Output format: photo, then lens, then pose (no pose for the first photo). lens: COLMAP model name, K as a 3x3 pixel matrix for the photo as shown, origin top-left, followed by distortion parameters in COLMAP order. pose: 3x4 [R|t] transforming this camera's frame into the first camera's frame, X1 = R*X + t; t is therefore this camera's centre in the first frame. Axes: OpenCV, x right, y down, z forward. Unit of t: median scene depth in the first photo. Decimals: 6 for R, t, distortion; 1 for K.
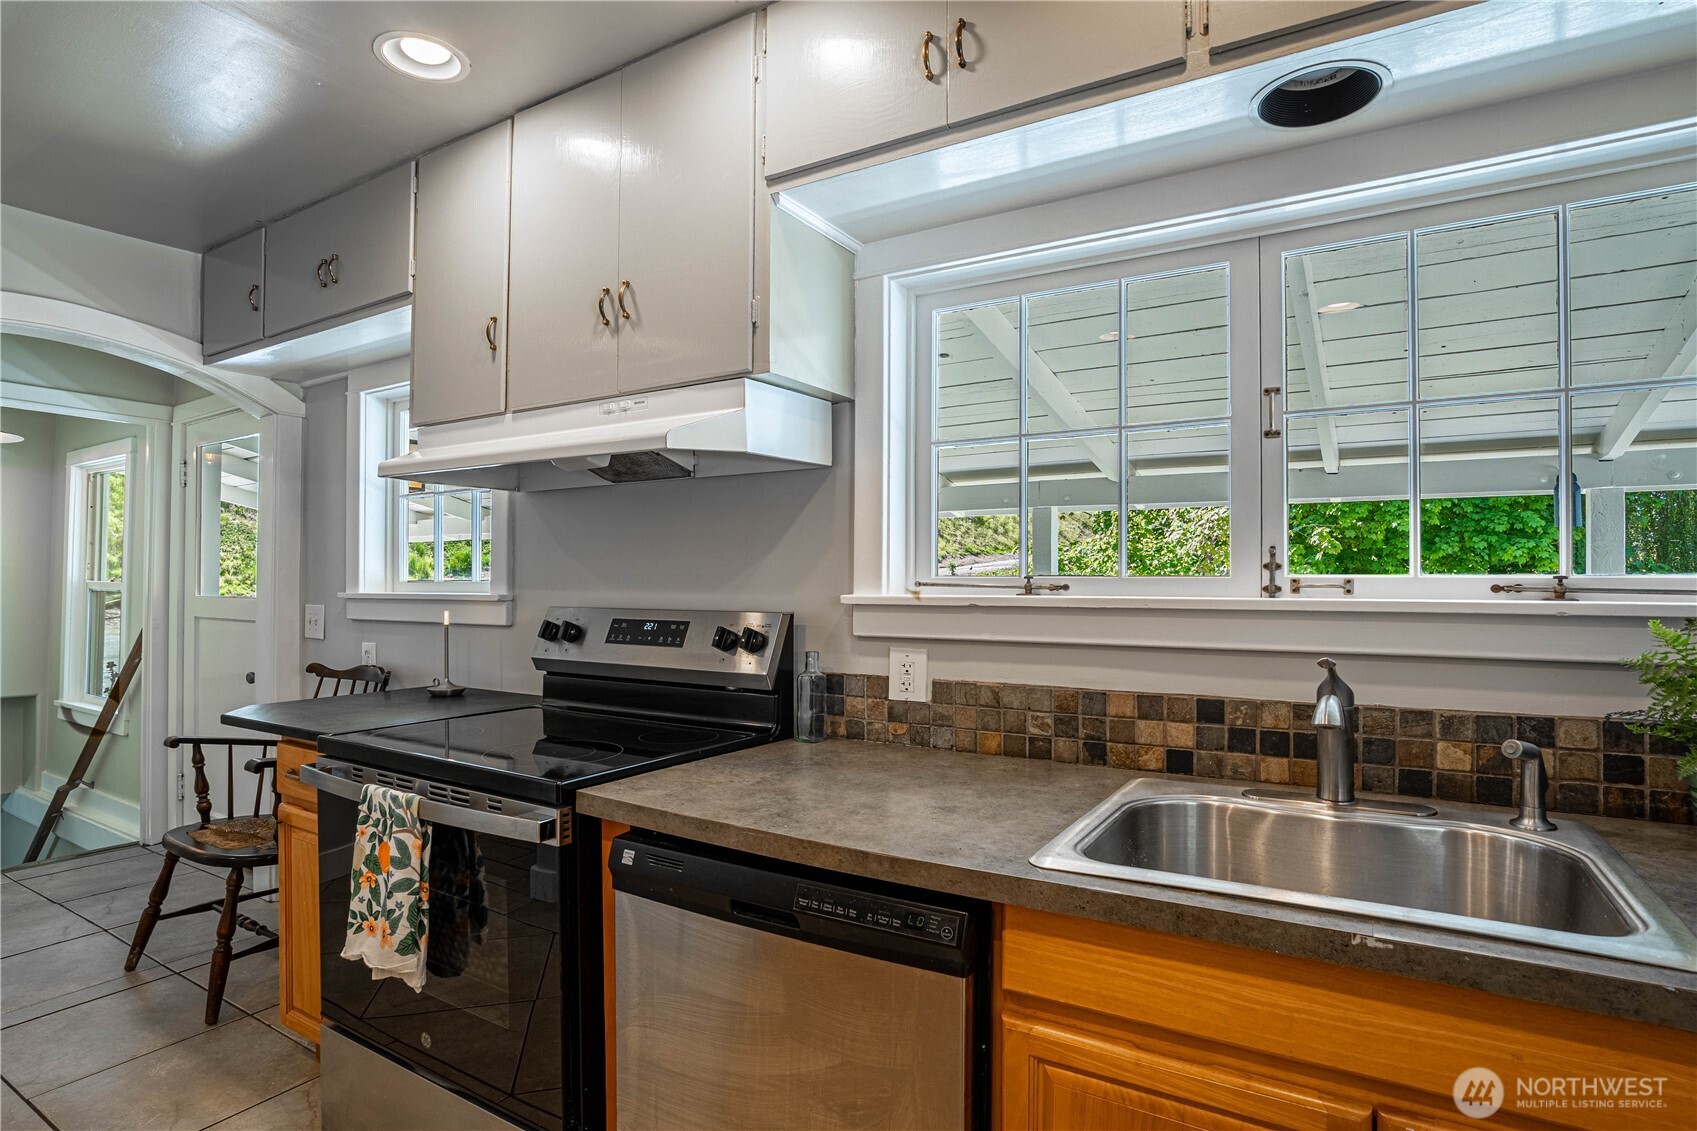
lens RADIAL K [[834.6, 0, 860.6], [0, 834.6, 572.5], [0, 0, 1]] dist [-0.036279, 0.006722]
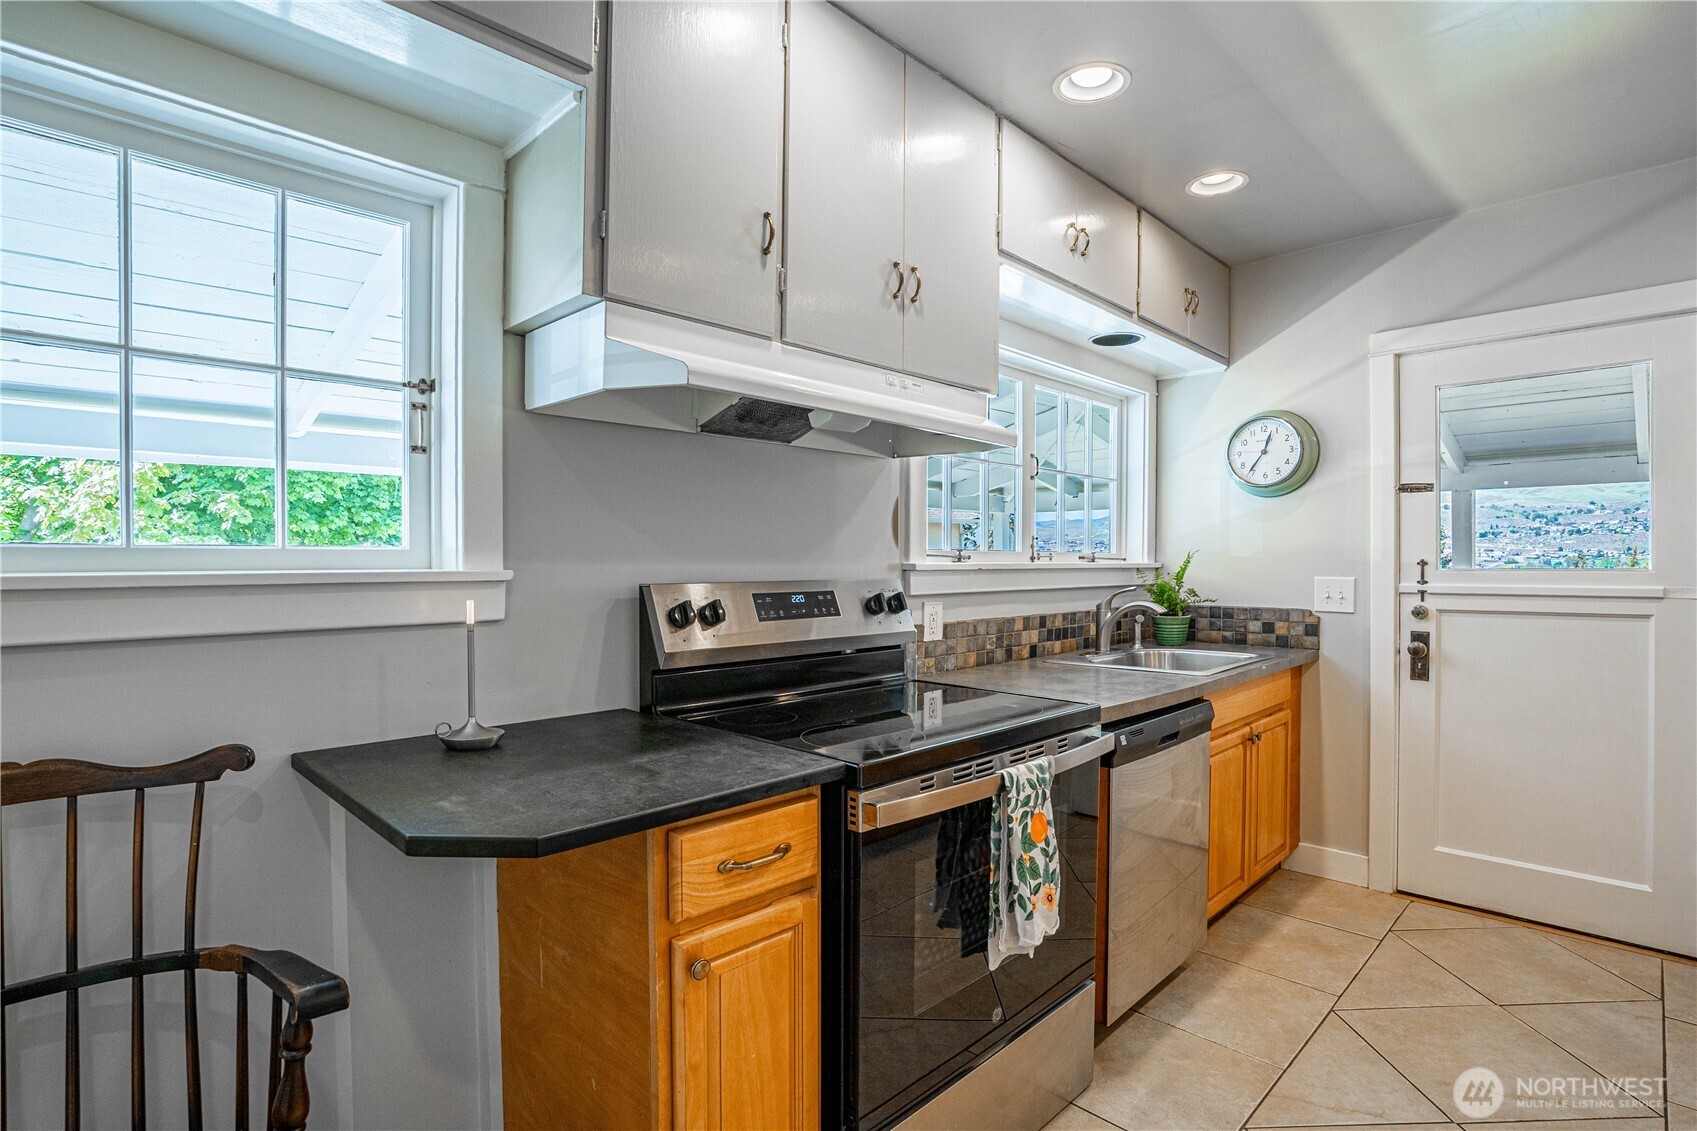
lens RADIAL K [[834.6, 0, 861.5], [0, 834.6, 564.0], [0, 0, 1]] dist [-0.036279, 0.006722]
pose [[0.253226, -0.008233, 0.967372, -1.319289], [-0.014991, 0.999810, 0.012434, 0.014053], [-0.967291, -0.017650, 0.253055, 0.788832]]
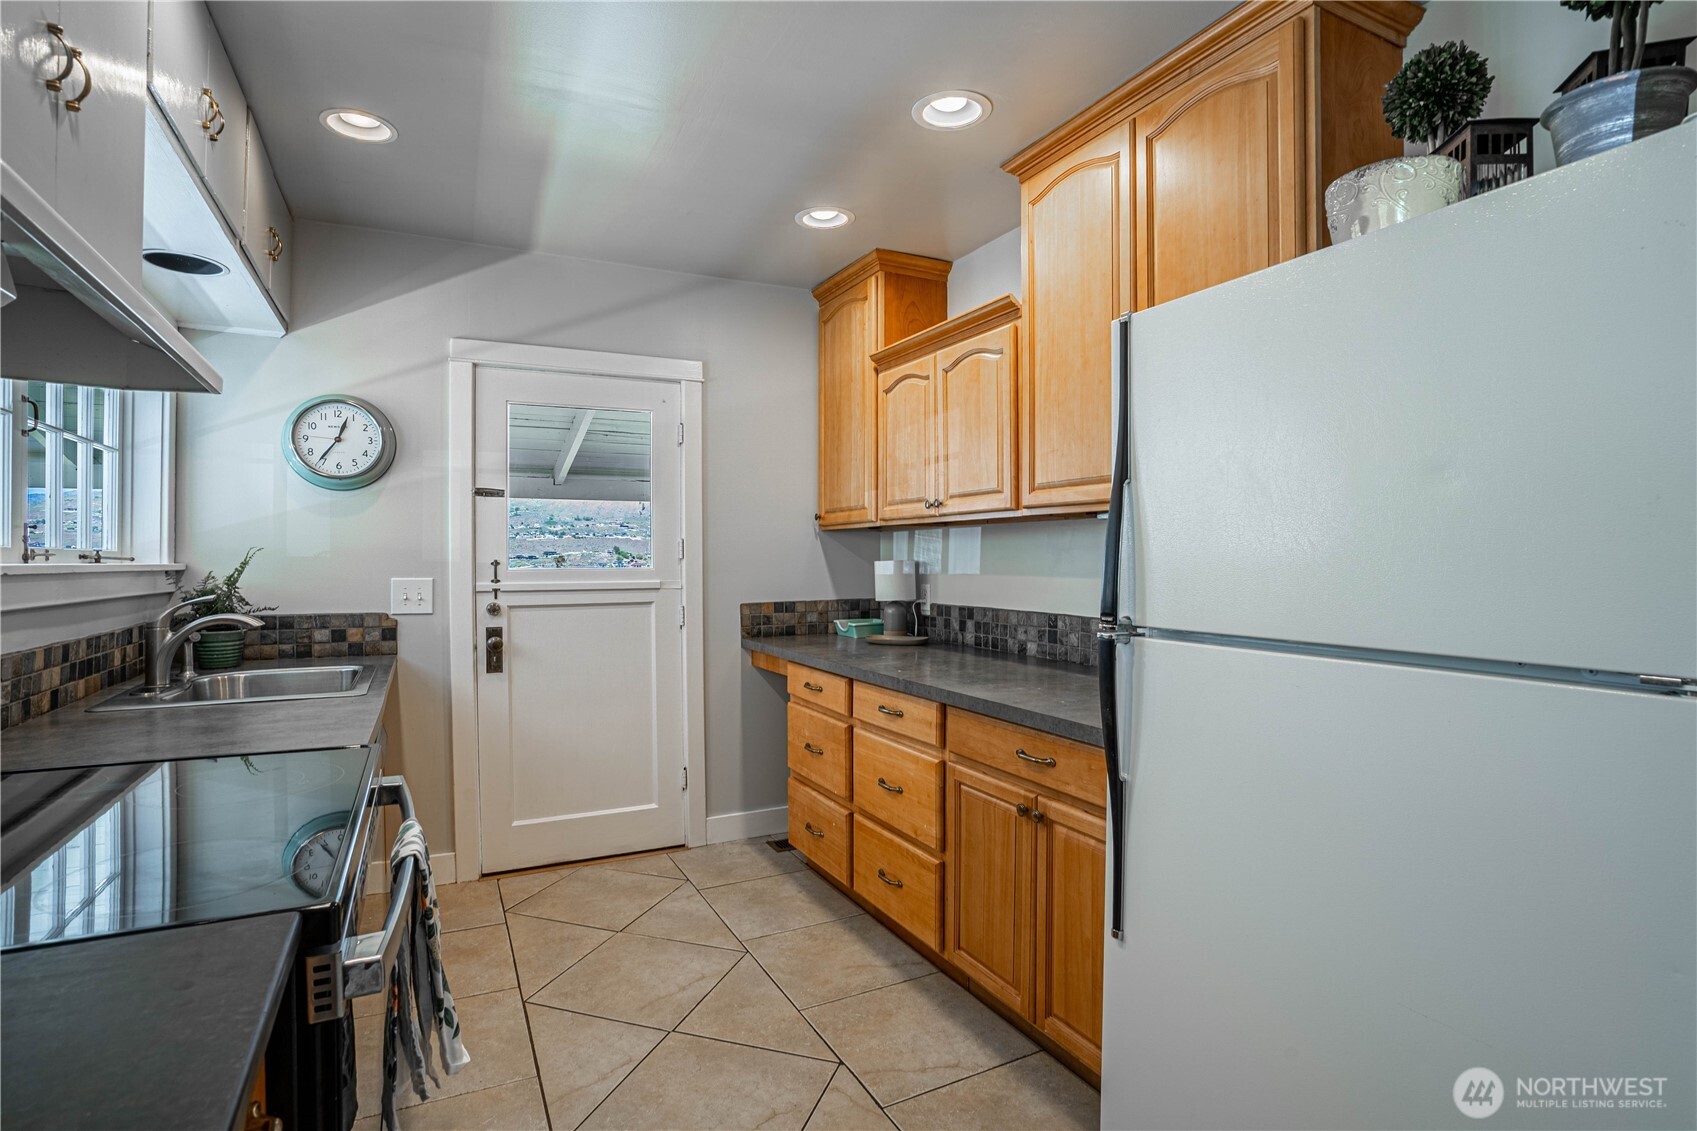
lens RADIAL K [[834.6, 0, 847.7], [0, 834.6, 565.8], [0, 0, 1]] dist [-0.036279, 0.006722]
pose [[-0.828047, -0.006754, 0.560618, -1.078311], [-0.012720, 0.999896, -0.006741, 0.023380], [-0.560515, -0.012713, -0.828047, 1.162968]]
